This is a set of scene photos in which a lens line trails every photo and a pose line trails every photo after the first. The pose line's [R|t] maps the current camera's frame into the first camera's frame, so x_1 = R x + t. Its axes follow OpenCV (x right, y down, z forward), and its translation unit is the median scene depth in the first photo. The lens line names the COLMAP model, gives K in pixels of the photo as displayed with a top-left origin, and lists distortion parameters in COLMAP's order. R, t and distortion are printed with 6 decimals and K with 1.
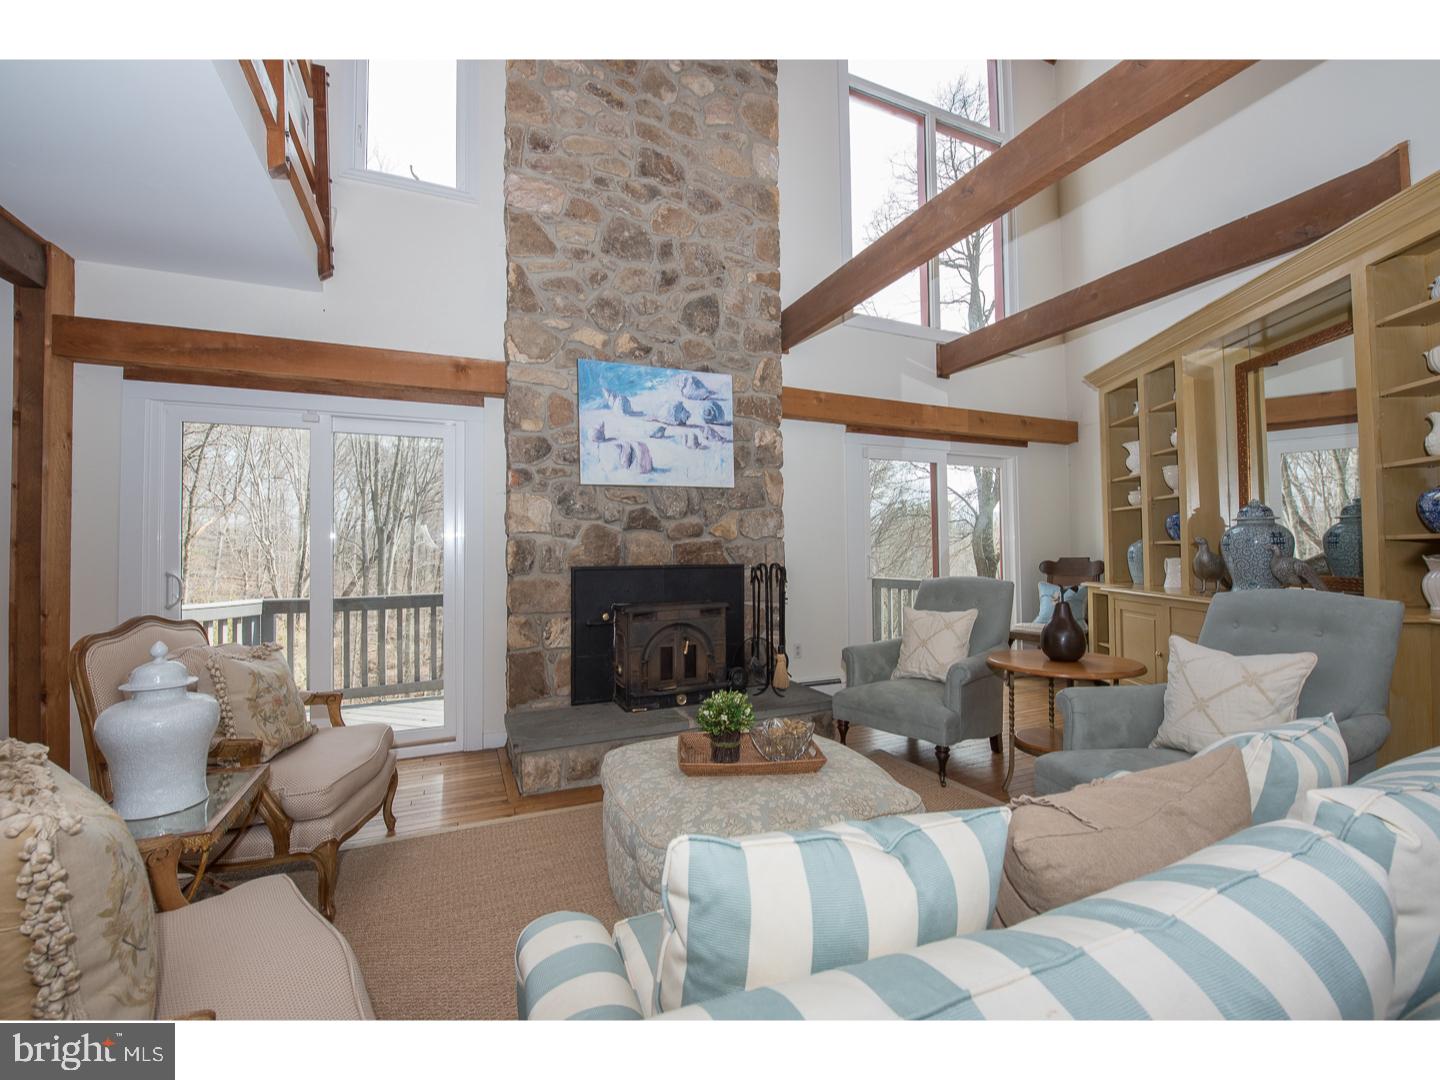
lens RADIAL K [[592.0, 0, 715.5], [0, 592.0, 531.3], [0, 0, 1]] dist [-0.013011, -0.000307]
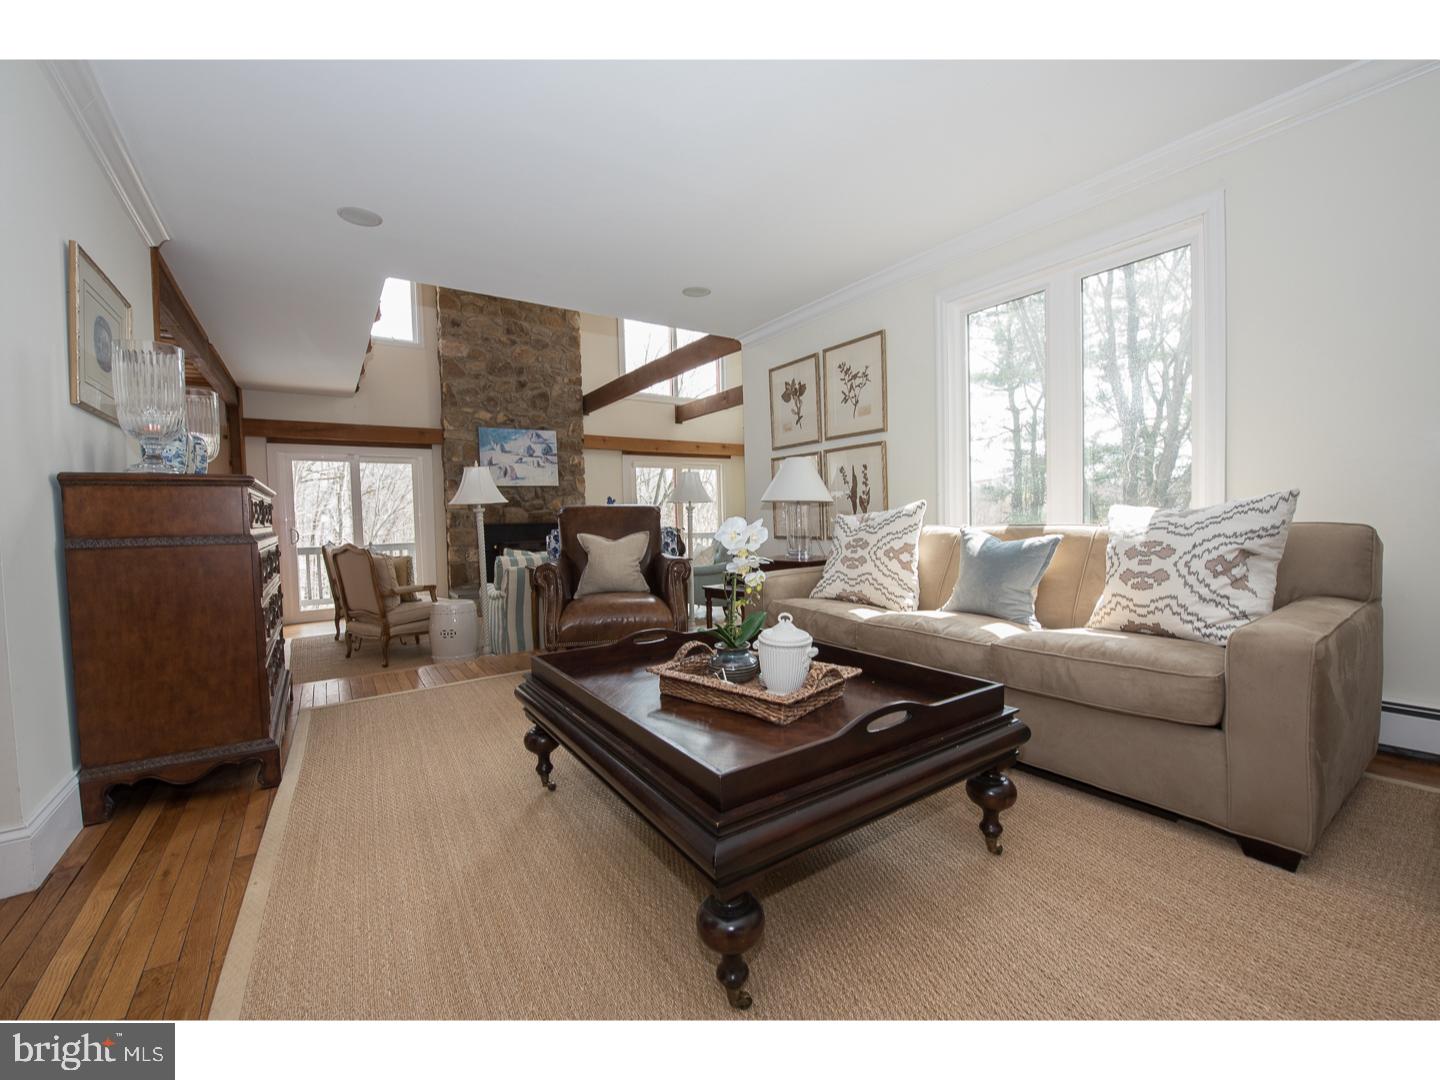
lens RADIAL K [[592.0, 0, 720.2], [0, 592.0, 537.0], [0, 0, 1]] dist [-0.013011, -0.000307]
pose [[0.982873, -0.021641, 0.183008, 0.212057], [0.011376, 0.998312, 0.056954, -0.006468], [-0.183932, -0.053896, 0.981460, -1.187505]]
